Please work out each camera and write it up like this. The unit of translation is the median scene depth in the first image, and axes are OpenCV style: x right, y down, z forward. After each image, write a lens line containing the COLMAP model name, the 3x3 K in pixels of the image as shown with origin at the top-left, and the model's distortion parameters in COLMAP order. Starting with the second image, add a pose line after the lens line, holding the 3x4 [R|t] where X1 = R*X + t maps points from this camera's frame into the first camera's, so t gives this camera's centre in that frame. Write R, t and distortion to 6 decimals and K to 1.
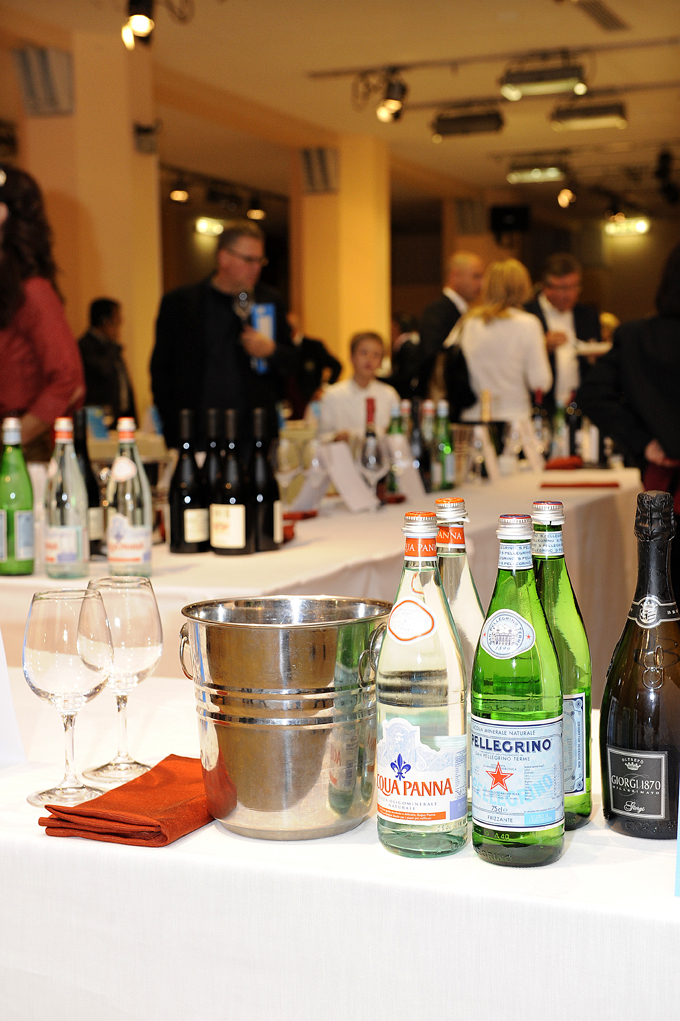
lens RADIAL K [[1555.0, 0, 338.4], [0, 1555.0, 510.9], [0, 0, 1]] dist [0.130081, 0.000000]
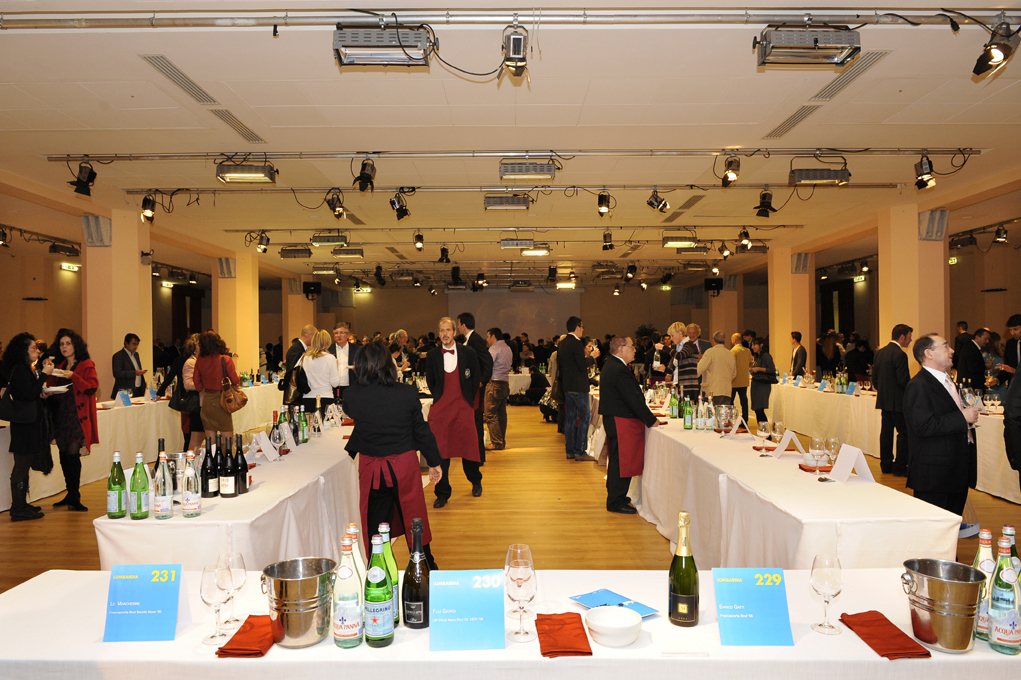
lens RADIAL K [[680.2, 0, 513.9], [0, 680.2, 341.1], [0, 0, 1]] dist [-0.060846, -0.000778]
pose [[0.919725, 0.004831, 0.392533, -0.070050], [0.032513, 0.995551, -0.088433, -0.106044], [-0.391214, 0.094096, 0.915477, -0.167634]]
